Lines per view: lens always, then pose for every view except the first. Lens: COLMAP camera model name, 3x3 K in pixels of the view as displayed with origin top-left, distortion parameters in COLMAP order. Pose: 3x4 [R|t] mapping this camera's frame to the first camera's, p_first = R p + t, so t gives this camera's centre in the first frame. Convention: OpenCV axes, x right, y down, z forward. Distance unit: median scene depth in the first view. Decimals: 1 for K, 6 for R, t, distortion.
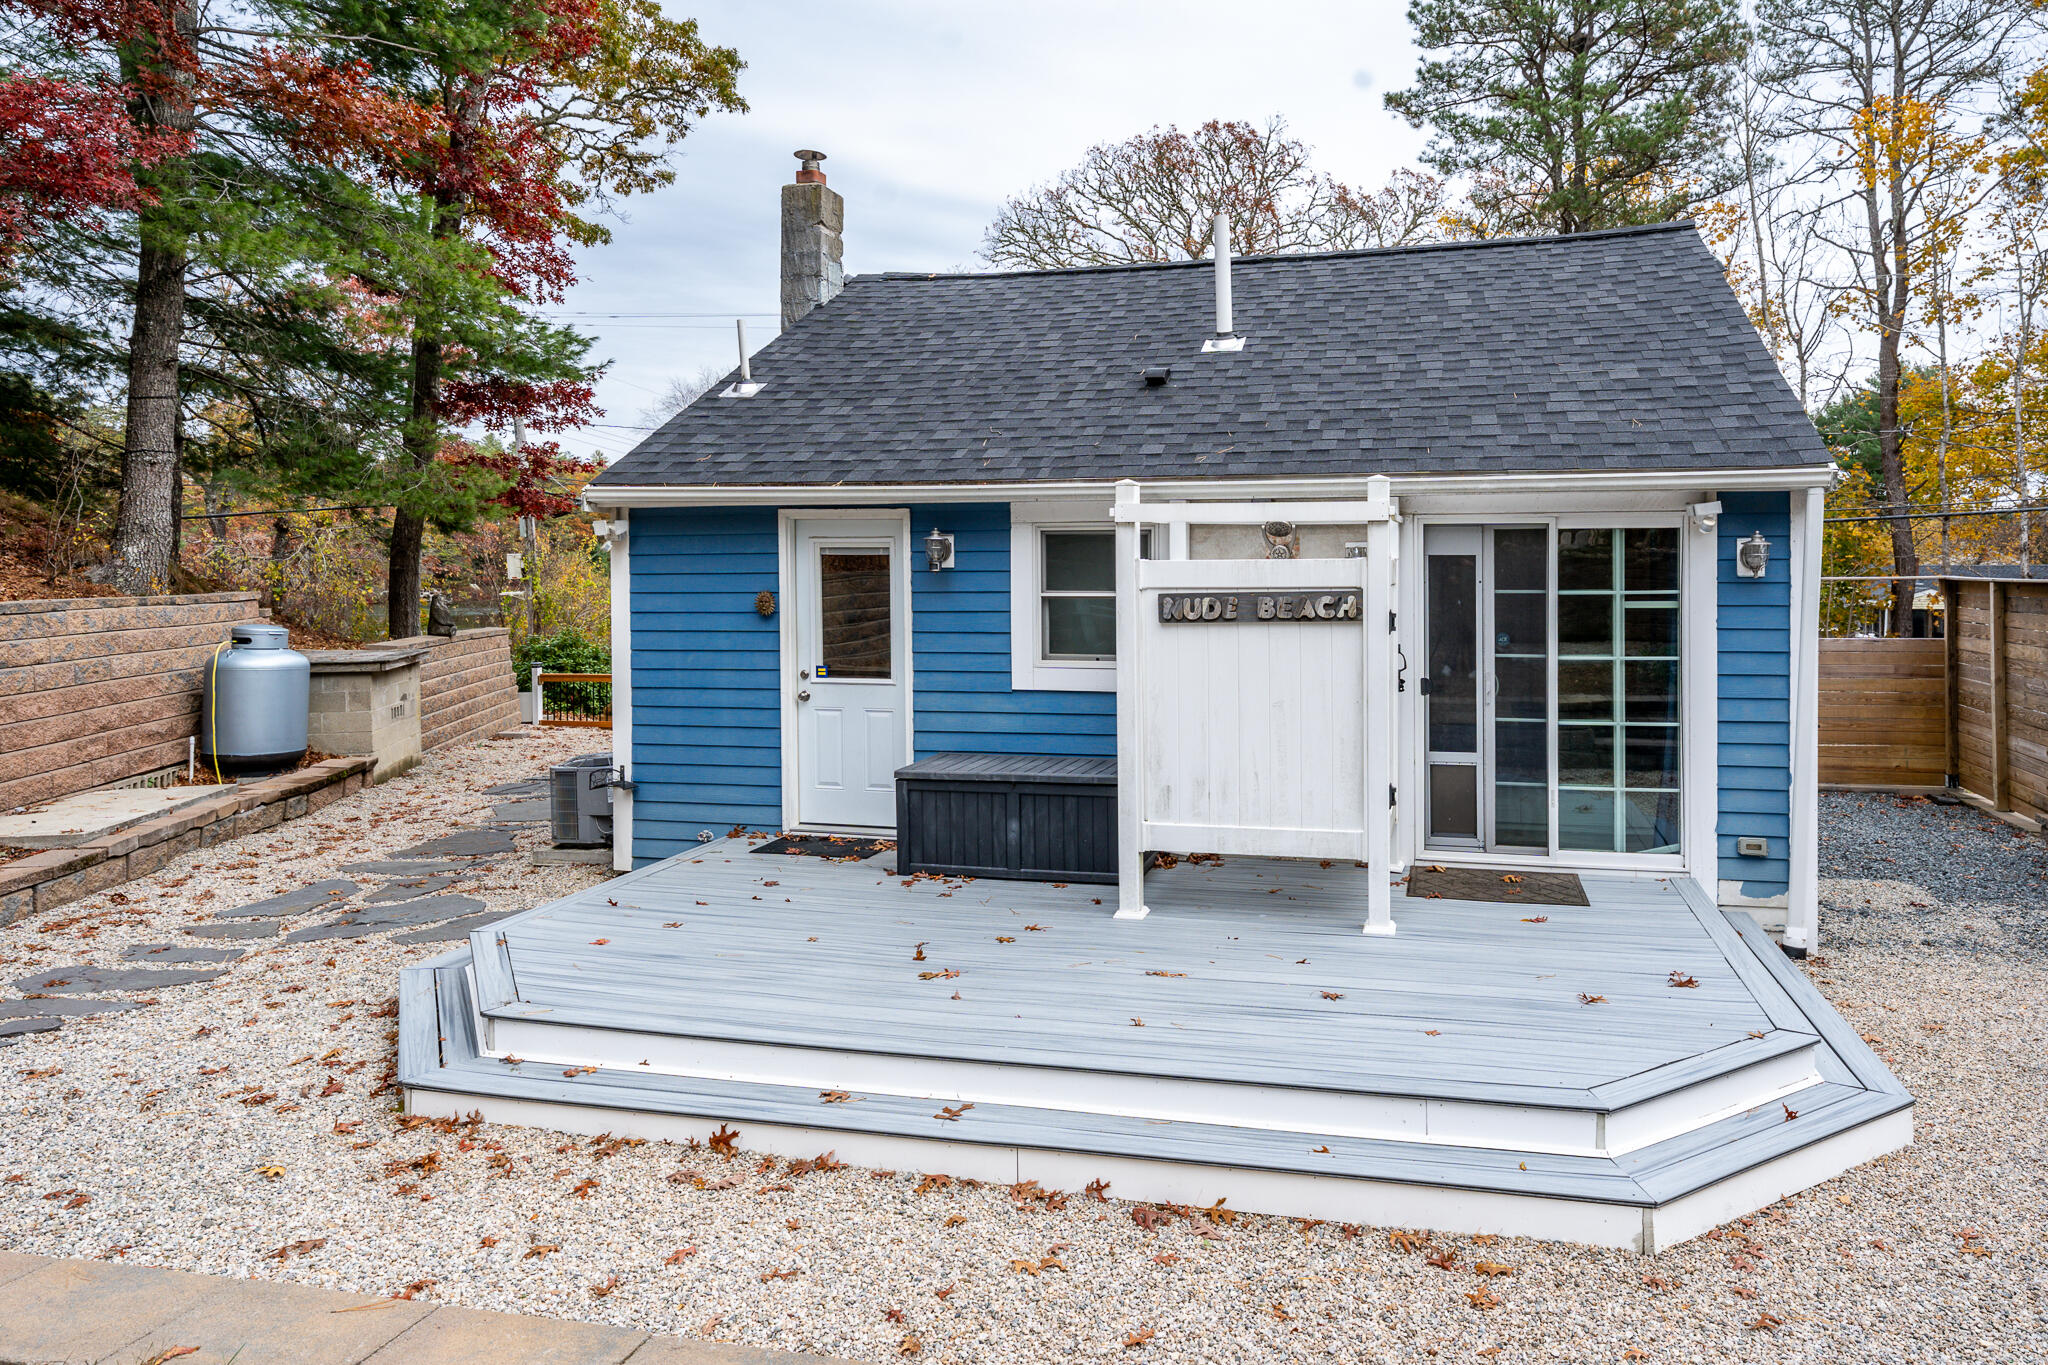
lens RADIAL K [[1215.1, 0, 1171.0], [0, 1215.1, 580.5], [0, 0, 1]] dist [0.008236, -0.002025]
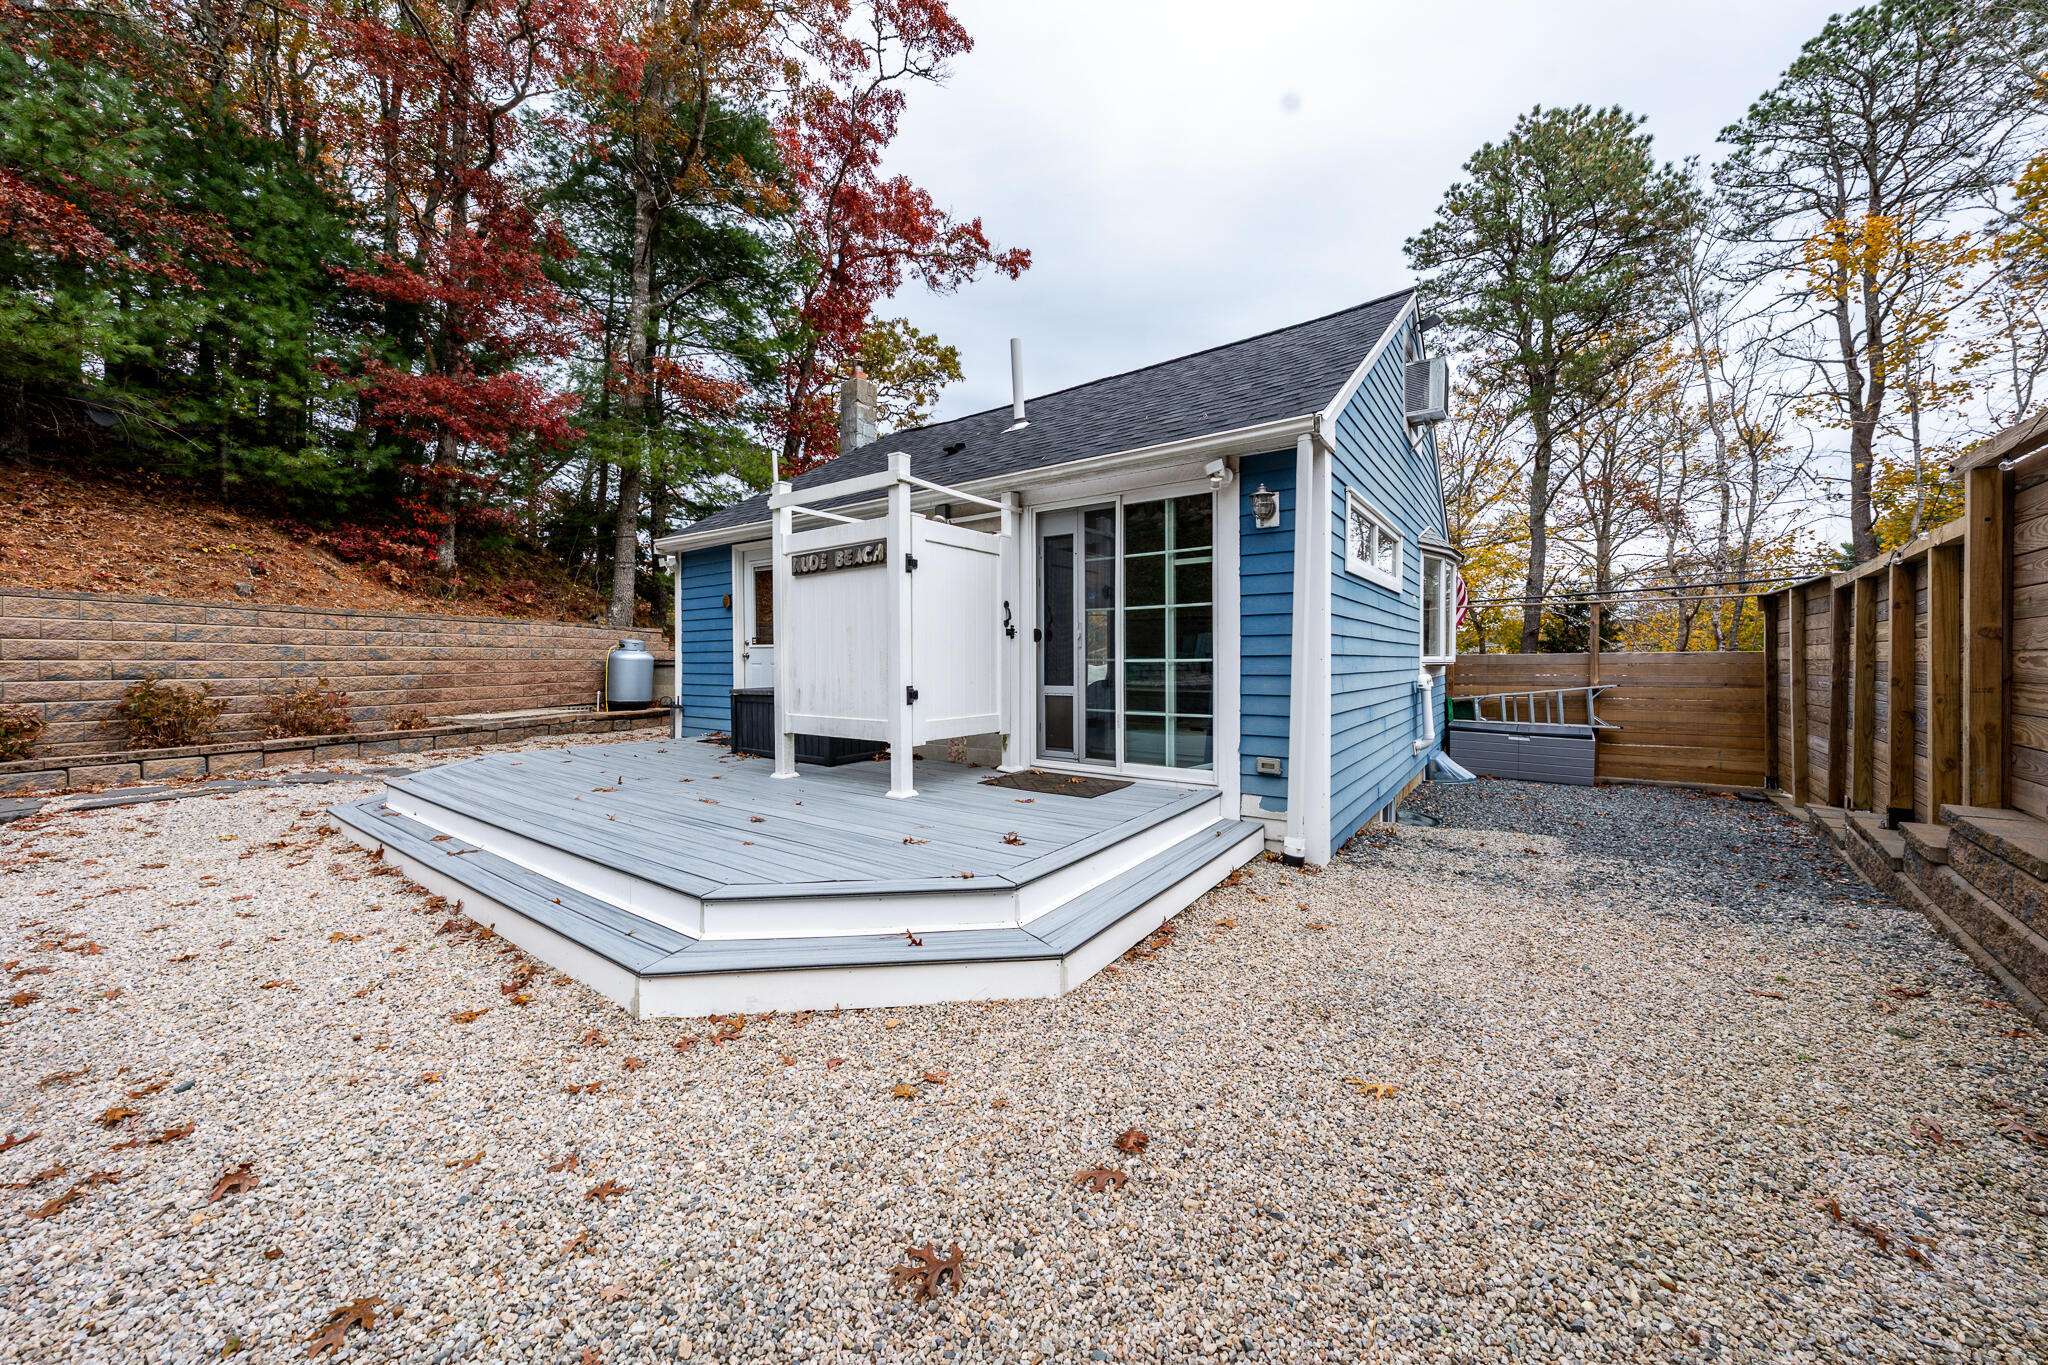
lens RADIAL K [[702.8, 0, 1031.1], [0, 702.8, 670.2], [0, 0, 1]] dist [-0.005920, 0.001055]
pose [[0.915926, 0.008427, -0.401258, 0.457213], [-0.008692, 0.999962, 0.001161, 0.111251], [0.401252, 0.002424, 0.915965, 0.265980]]
